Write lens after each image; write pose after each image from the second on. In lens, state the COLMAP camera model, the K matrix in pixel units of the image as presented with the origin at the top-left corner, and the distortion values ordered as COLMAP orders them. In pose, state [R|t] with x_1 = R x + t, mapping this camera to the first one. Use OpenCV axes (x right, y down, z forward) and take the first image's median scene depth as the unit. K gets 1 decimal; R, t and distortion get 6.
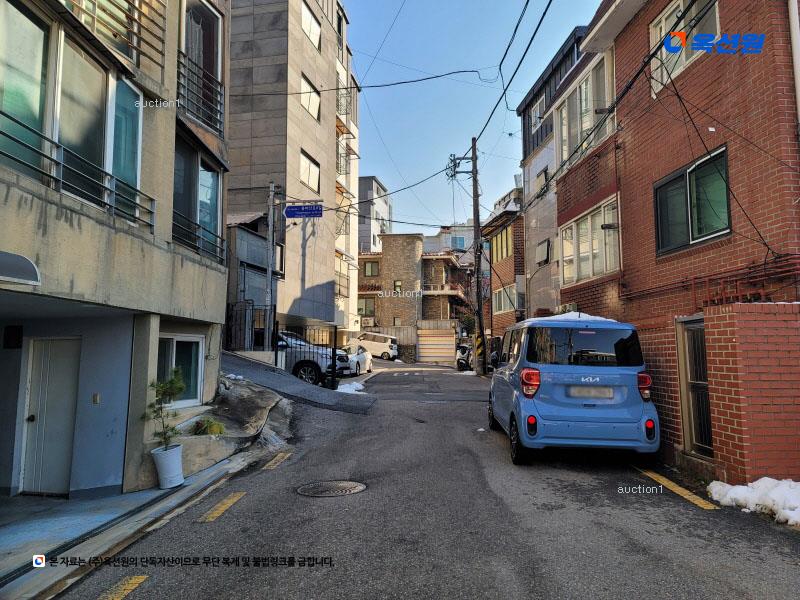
lens RADIAL K [[578.4, 0, 400.7], [0, 578.4, 311.4], [0, 0, 1]] dist [0.043426, -0.000506]
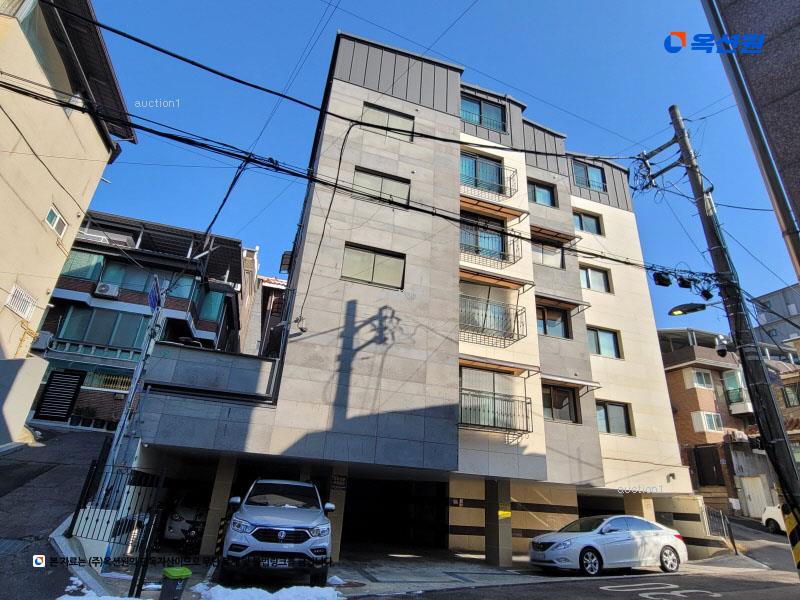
lens RADIAL K [[446.9, 0, 395.6], [0, 446.9, 300.5], [0, 0, 1]] dist [-0.000263, 0.000048]
pose [[0.516006, -0.319237, -0.794874, 0.213245], [0.006215, 0.929328, -0.369202, 0.018157], [0.856562, 0.185571, 0.481523, 0.485239]]
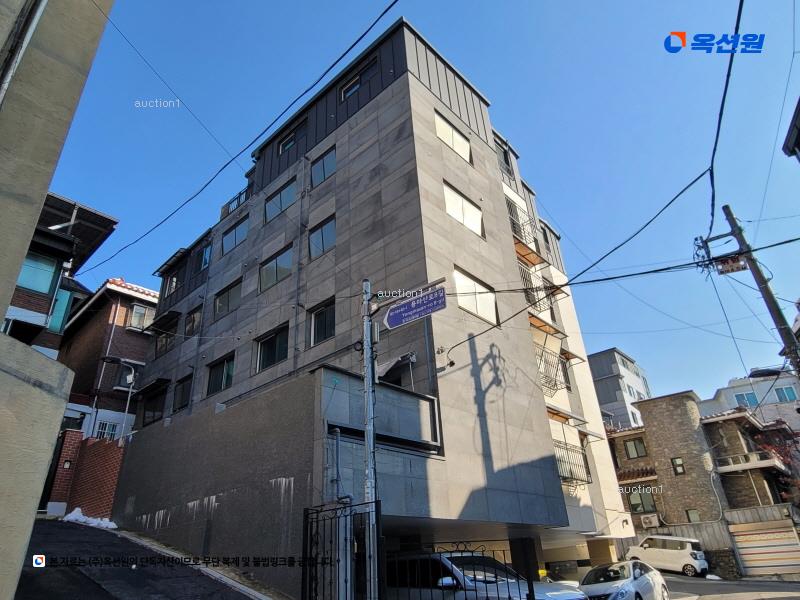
lens RADIAL K [[519.1, 0, 397.0], [0, 519.1, 306.6], [0, 0, 1]] dist [-0.003218, -0.001369]
pose [[0.873694, -0.269792, -0.404810, 0.005644], [0.094307, 0.910273, -0.403124, 0.008061], [0.477247, 0.314031, 0.820743, 0.293294]]
